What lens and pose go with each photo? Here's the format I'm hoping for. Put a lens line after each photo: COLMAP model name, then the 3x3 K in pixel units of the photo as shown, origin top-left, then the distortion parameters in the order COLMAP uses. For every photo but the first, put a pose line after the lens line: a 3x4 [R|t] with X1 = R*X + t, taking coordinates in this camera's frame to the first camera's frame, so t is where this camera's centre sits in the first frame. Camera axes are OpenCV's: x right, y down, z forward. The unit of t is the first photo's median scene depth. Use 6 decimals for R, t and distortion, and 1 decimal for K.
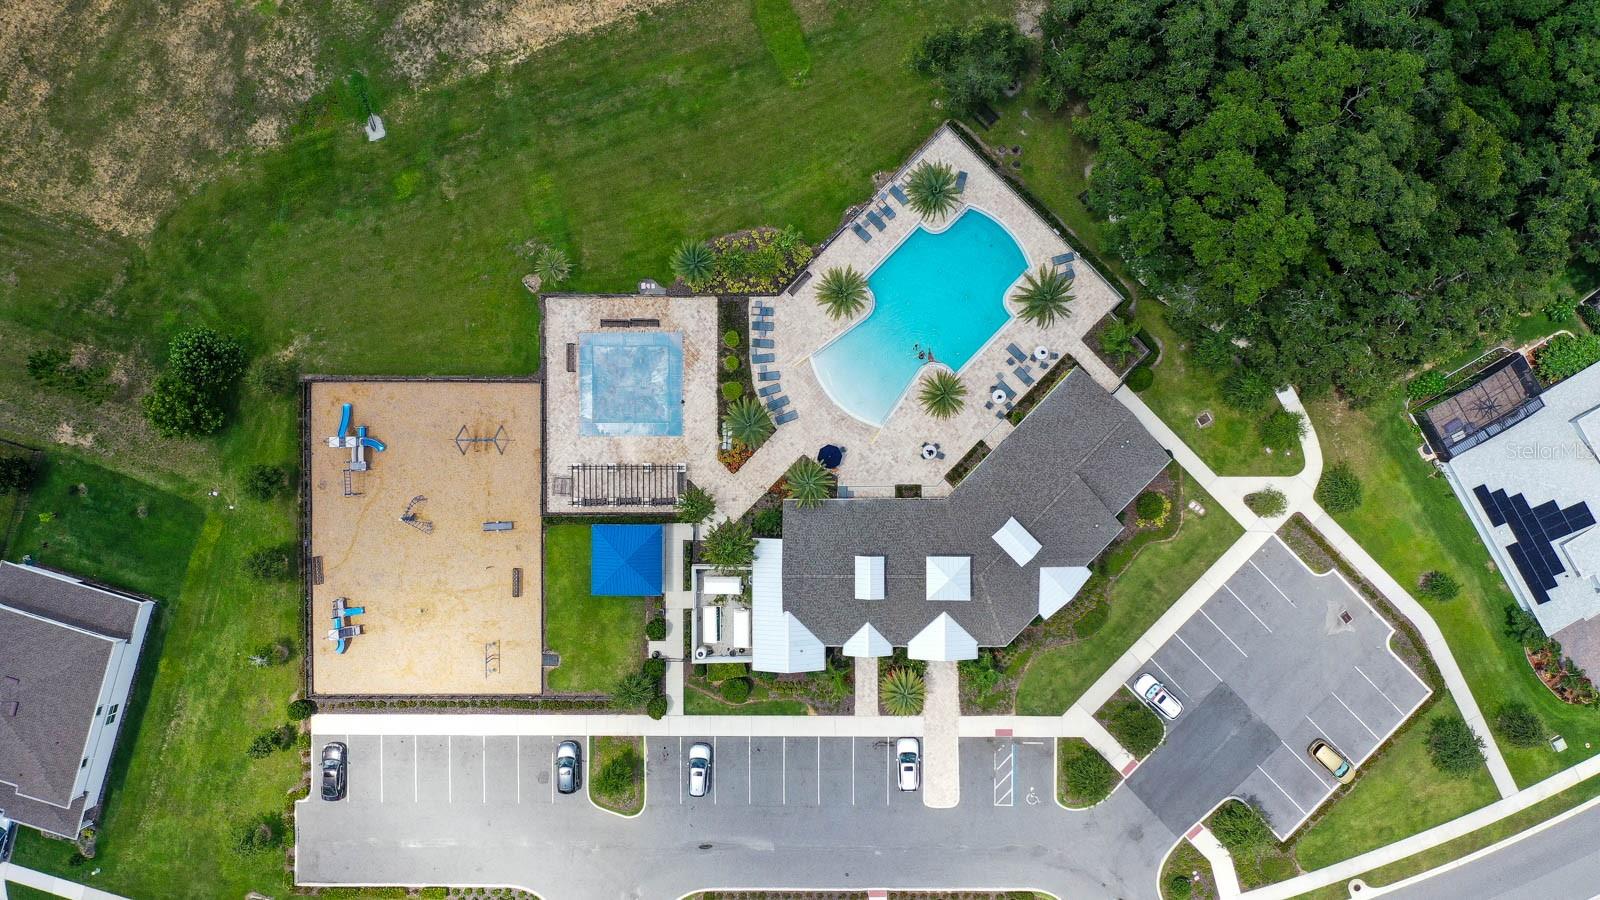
lens RADIAL K [[1300.7, 0, 794.9], [0, 1300.7, 447.2], [0, 0, 1]] dist [-0.024989, 0.009932]
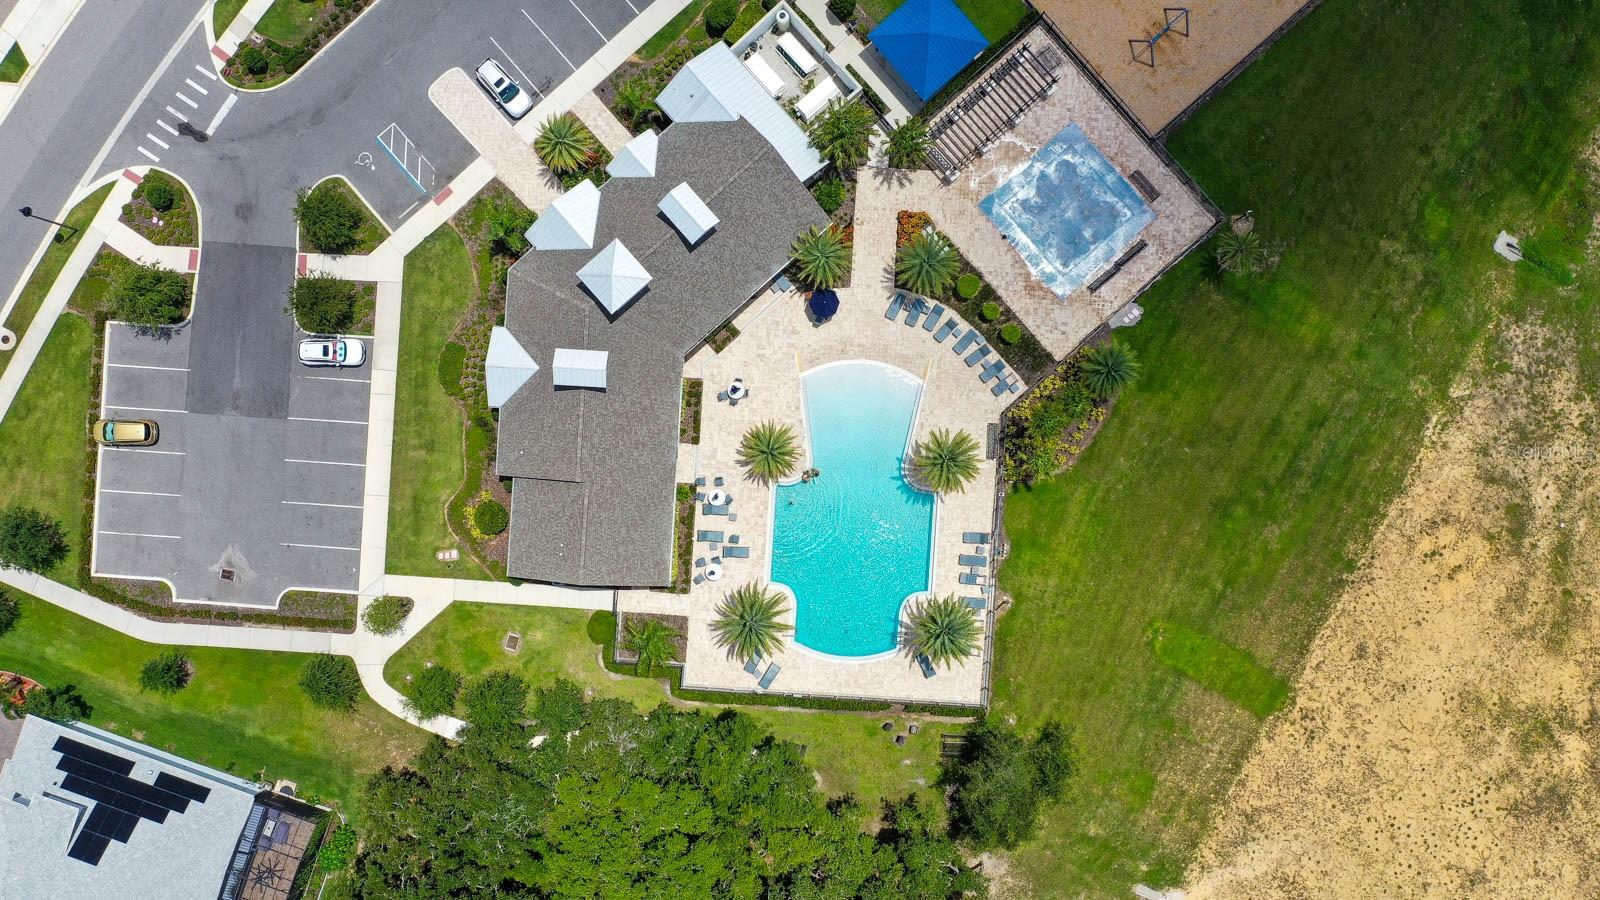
lens RADIAL K [[1253.2, 0, 793.7], [0, 1253.2, 449.0], [0, 0, 1]] dist [-0.020849, -0.000654]
pose [[-0.750138, 0.660546, 0.031170, 0.075741], [-0.660518, -0.750704, 0.012638, -0.057510], [0.031747, -0.011108, 0.999434, 0.214302]]
